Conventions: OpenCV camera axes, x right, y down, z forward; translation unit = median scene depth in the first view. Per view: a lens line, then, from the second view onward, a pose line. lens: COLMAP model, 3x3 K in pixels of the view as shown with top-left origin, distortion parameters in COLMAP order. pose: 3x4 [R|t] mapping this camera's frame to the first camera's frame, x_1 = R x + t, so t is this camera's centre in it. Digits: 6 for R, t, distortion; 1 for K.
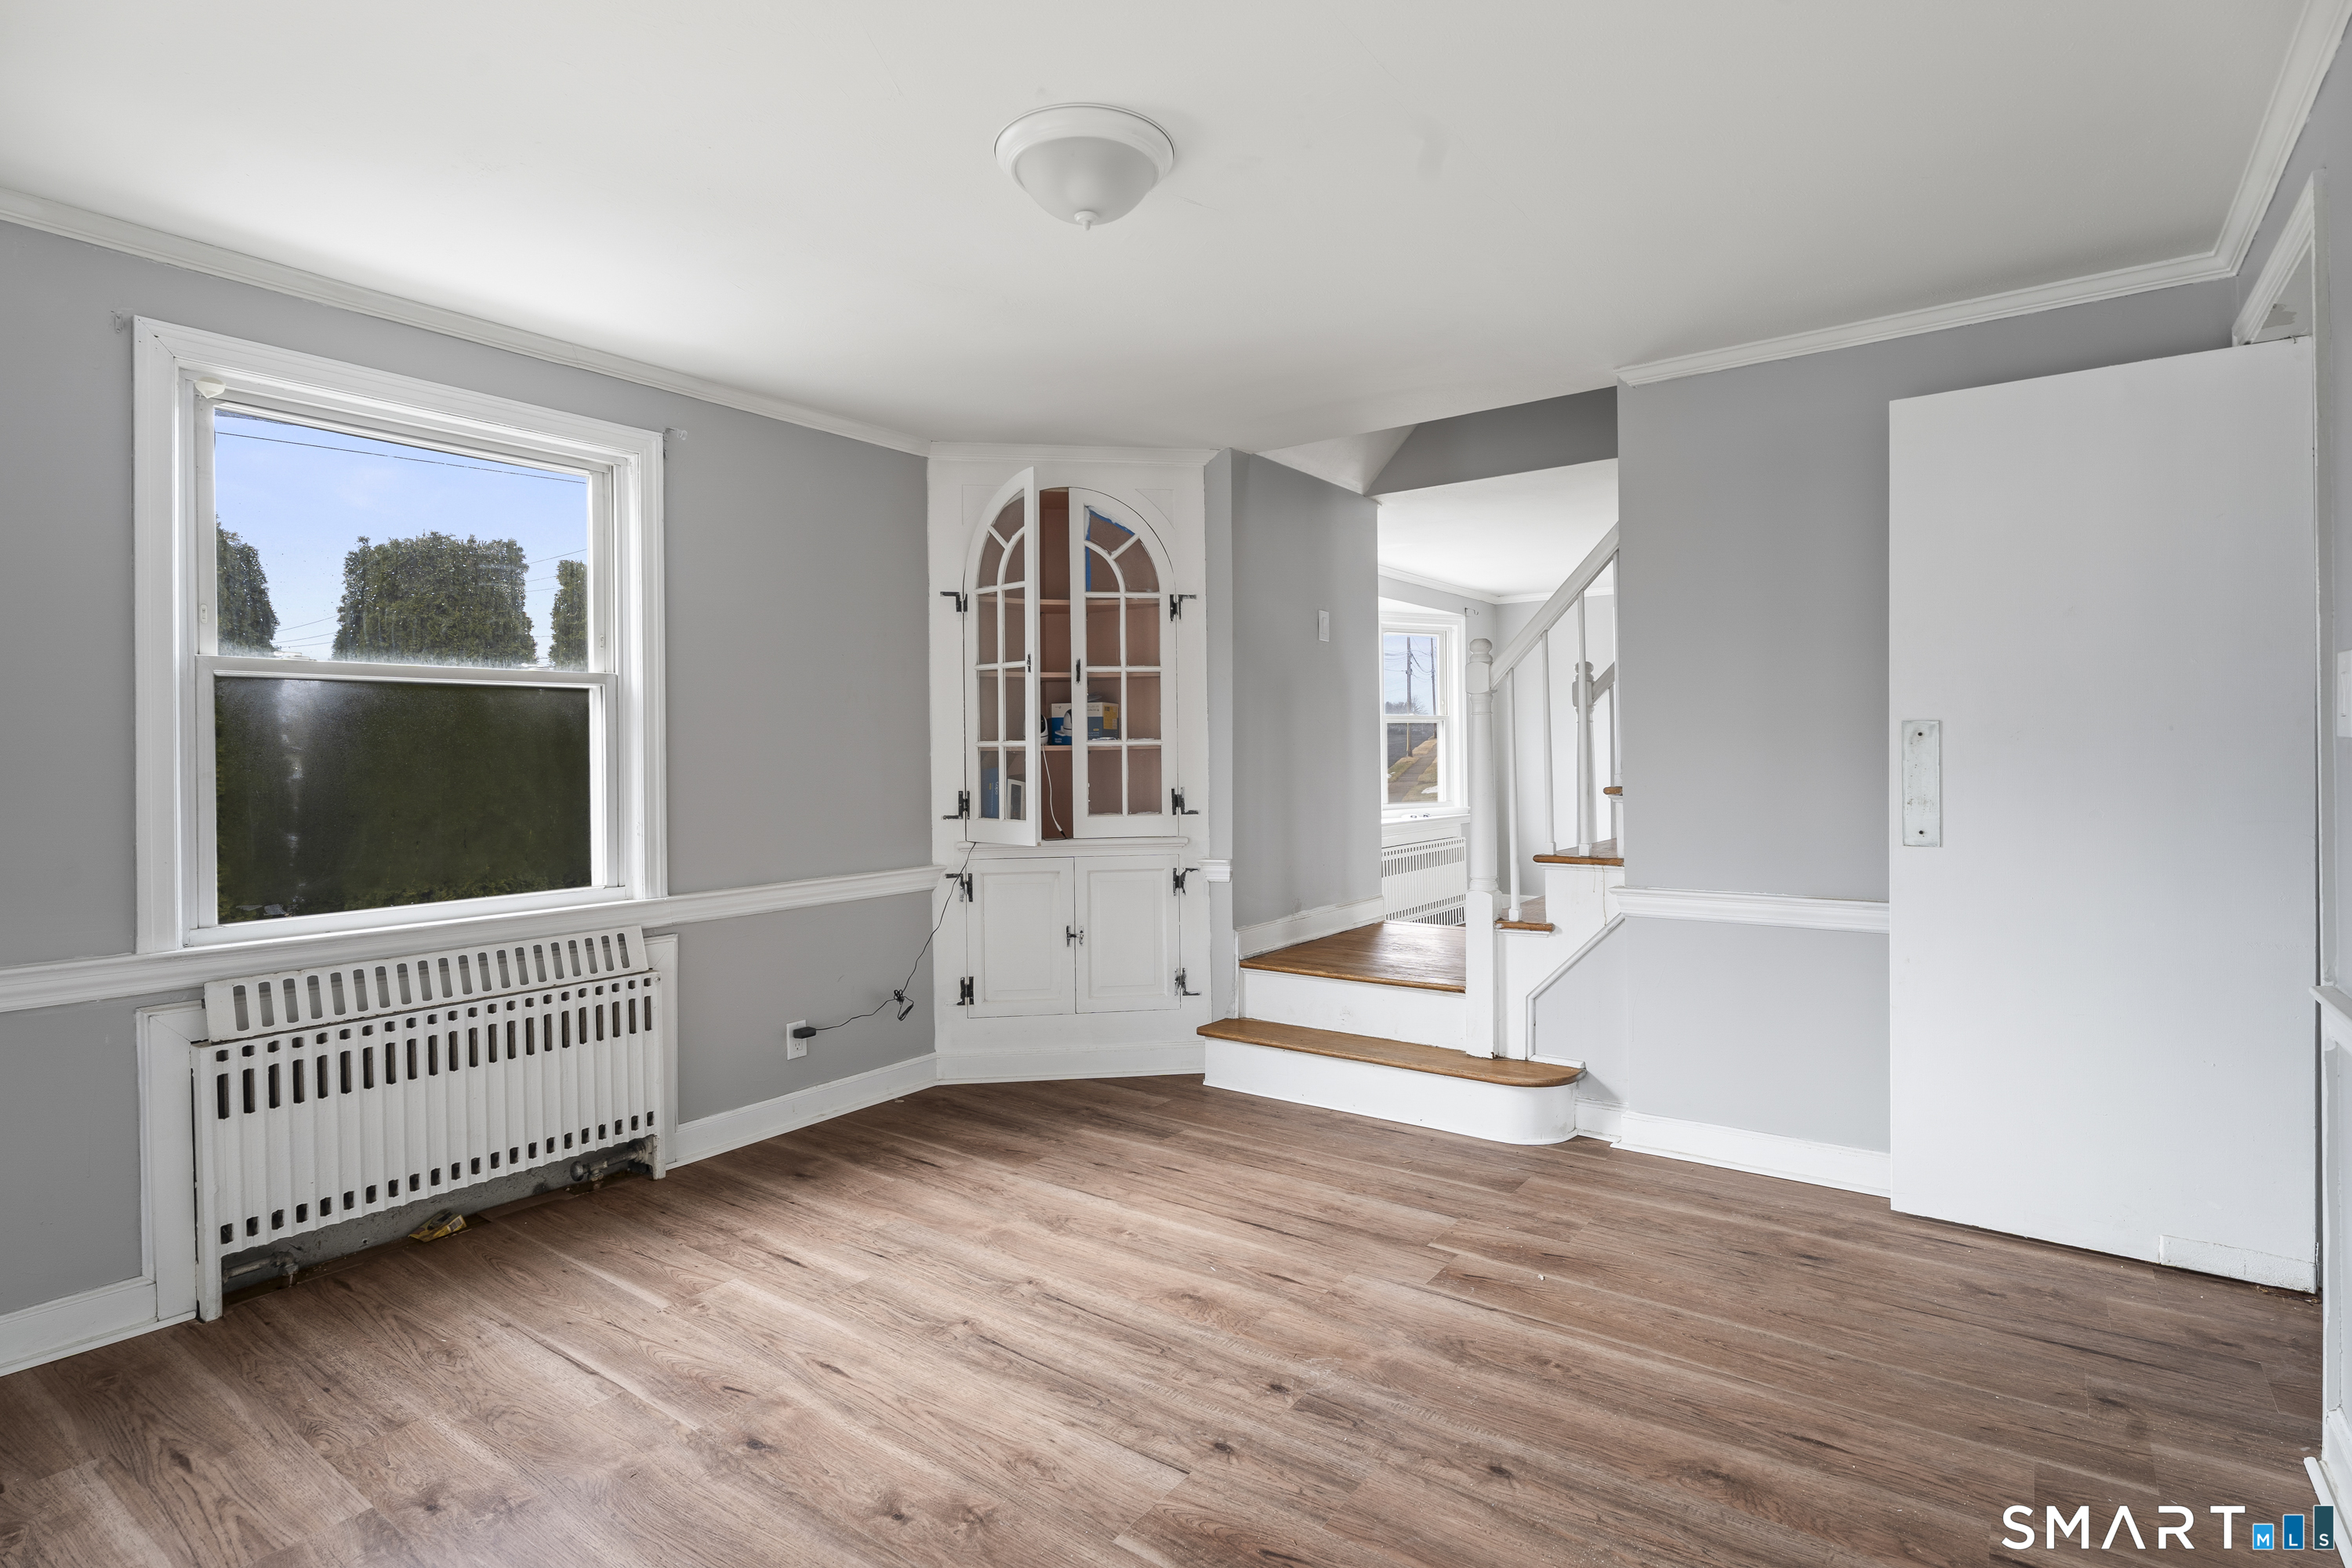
lens RADIAL K [[1182.2, 0, 1174.2], [0, 1182.2, 757.9], [0, 0, 1]] dist [0.000642, -0.000700]
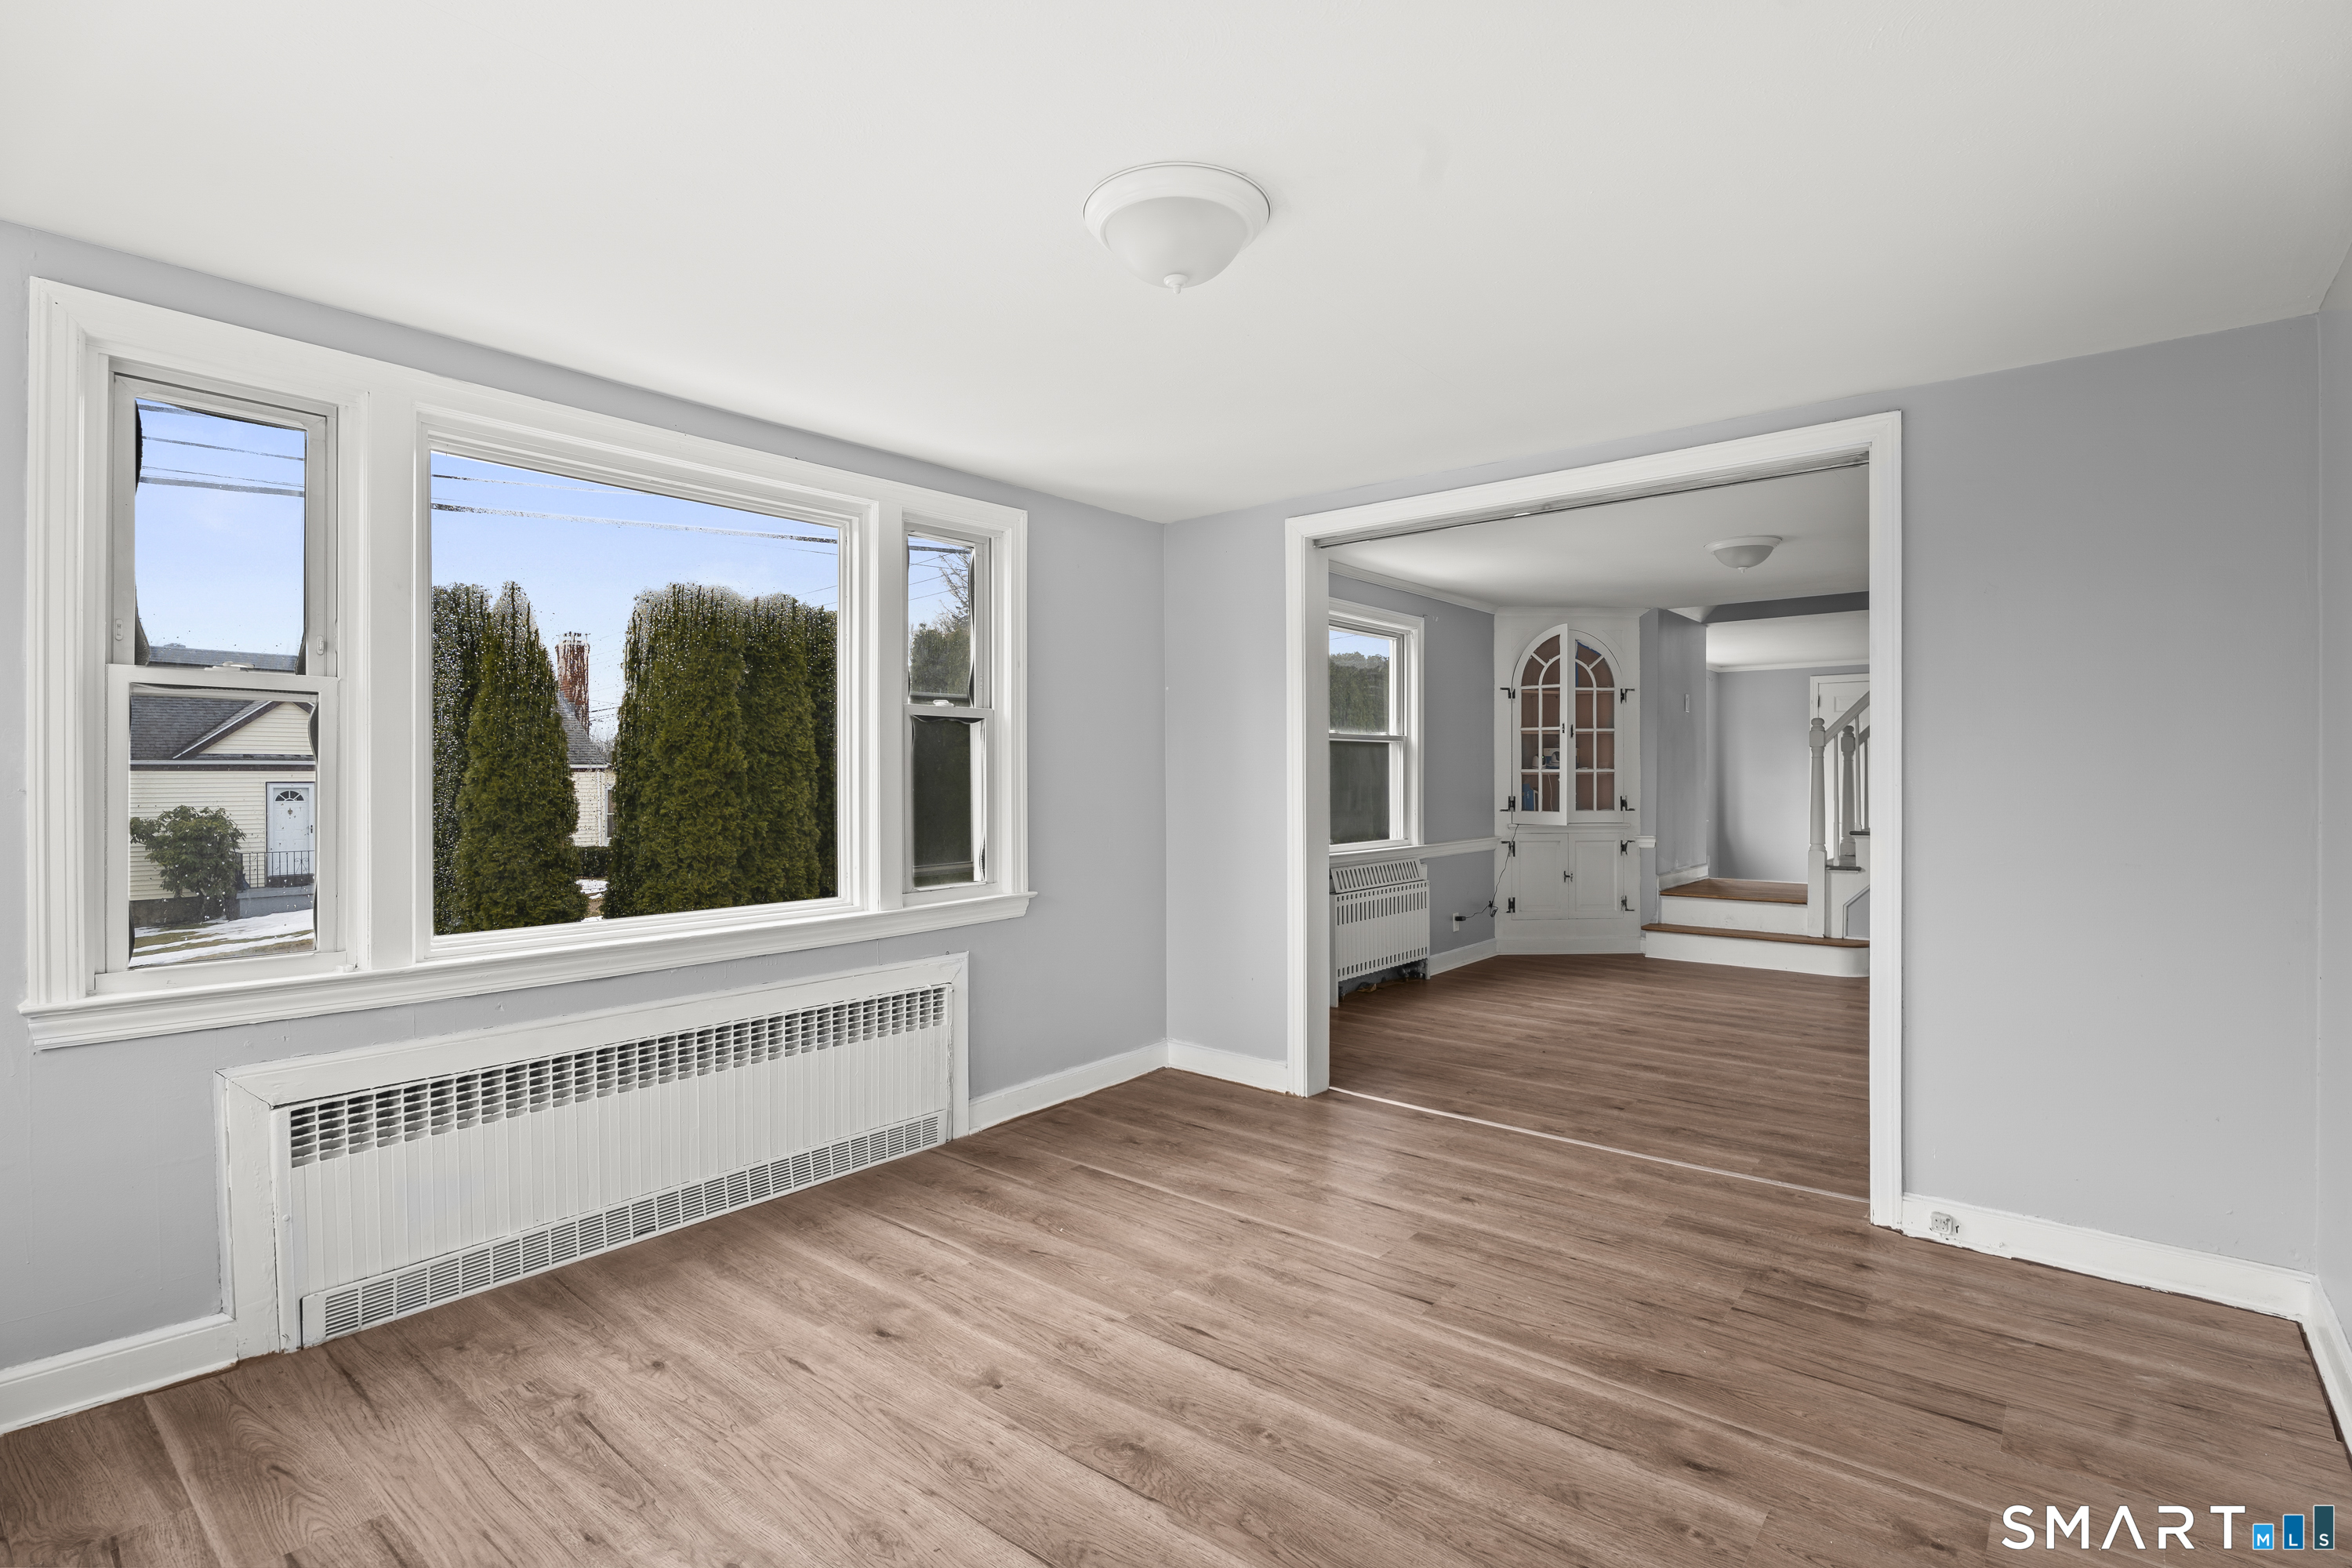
lens RADIAL K [[1114.4, 0, 1176.0], [0, 1114.4, 784.0], [0, 0, 1]] dist [-0.004748, -0.000563]
pose [[0.998498, 0.009667, -0.053929, -0.727112], [-0.009454, 0.999946, 0.004201, 0.008040], [0.053967, -0.003685, 0.998536, -0.908417]]
